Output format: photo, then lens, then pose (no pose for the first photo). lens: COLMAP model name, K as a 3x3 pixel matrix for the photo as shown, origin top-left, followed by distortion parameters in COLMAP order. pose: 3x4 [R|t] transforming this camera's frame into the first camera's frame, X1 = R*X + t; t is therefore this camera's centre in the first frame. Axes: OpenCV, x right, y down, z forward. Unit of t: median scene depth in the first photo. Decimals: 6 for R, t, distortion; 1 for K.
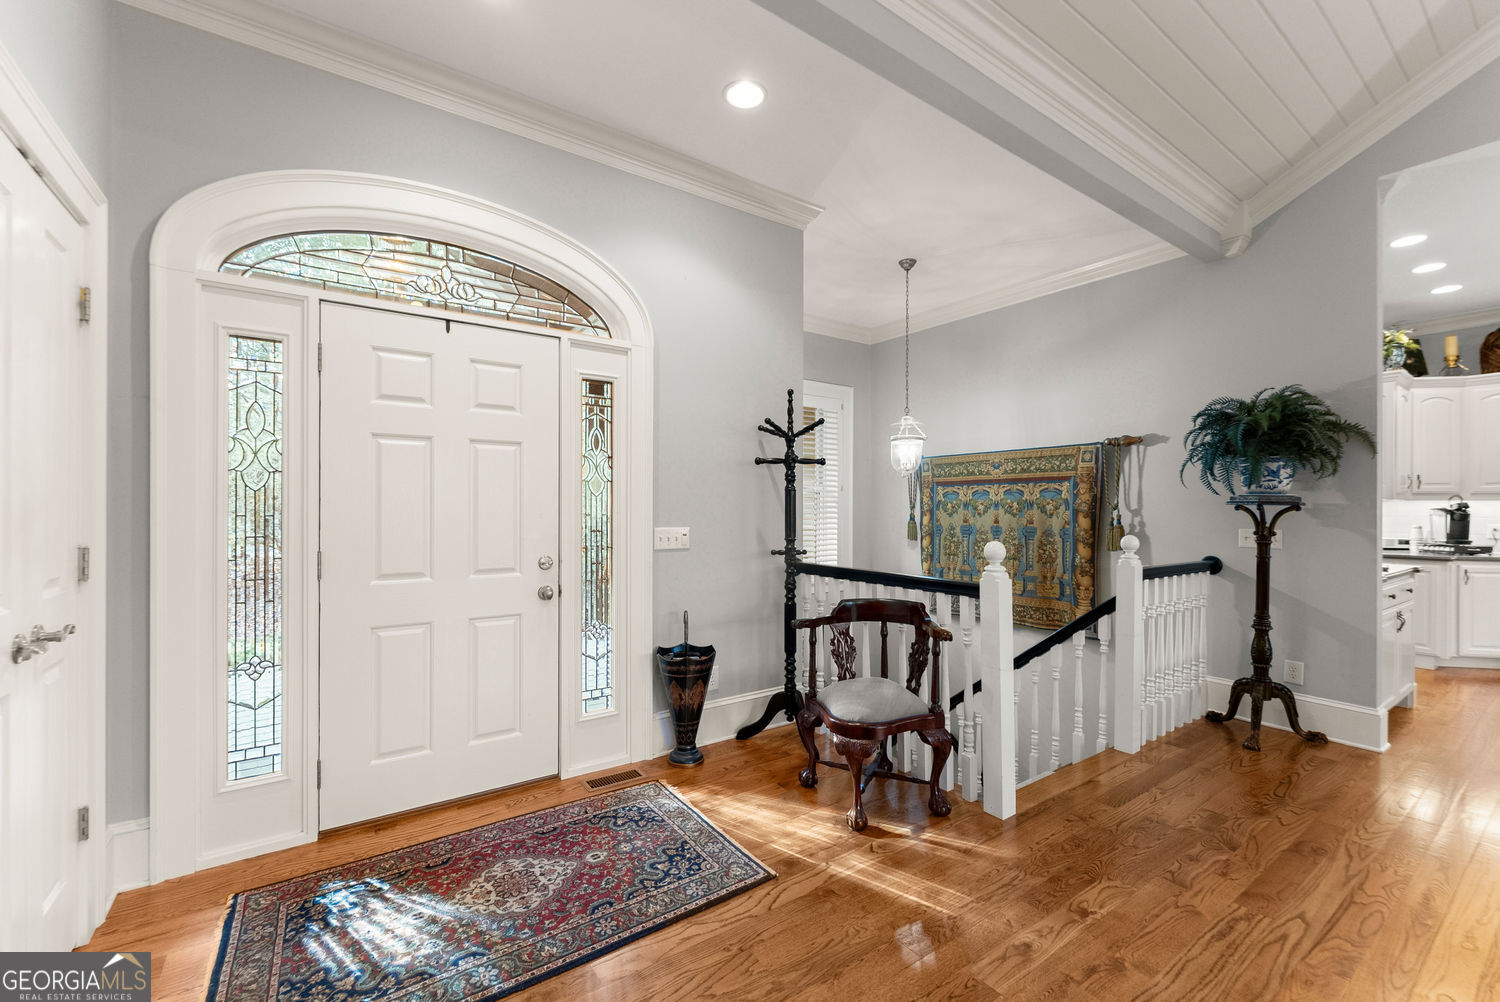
lens RADIAL K [[618.4, 0, 752.7], [0, 618.4, 509.1], [0, 0, 1]] dist [-0.009914, 0.001761]
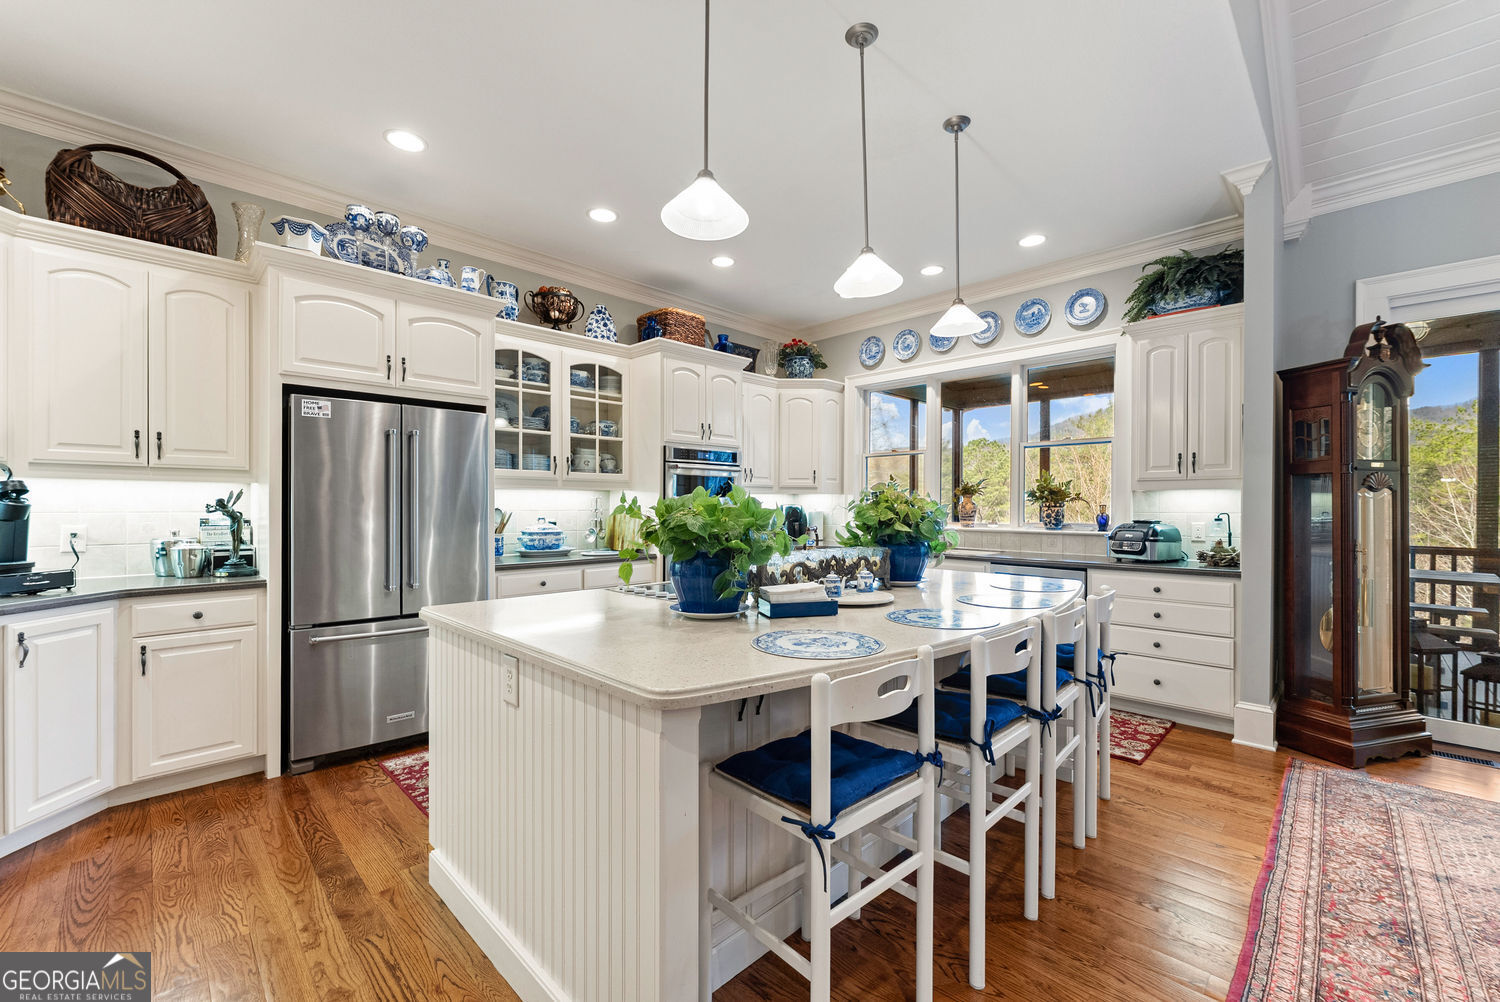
lens RADIAL K [[618.4, 0, 736.9], [0, 618.4, 509.3], [0, 0, 1]] dist [-0.009914, 0.001761]
pose [[-0.152658, -0.007503, 0.988251, 0.635913], [-0.004360, 0.999967, 0.006918, 0.003858], [-0.988269, -0.003253, -0.152686, 0.544399]]
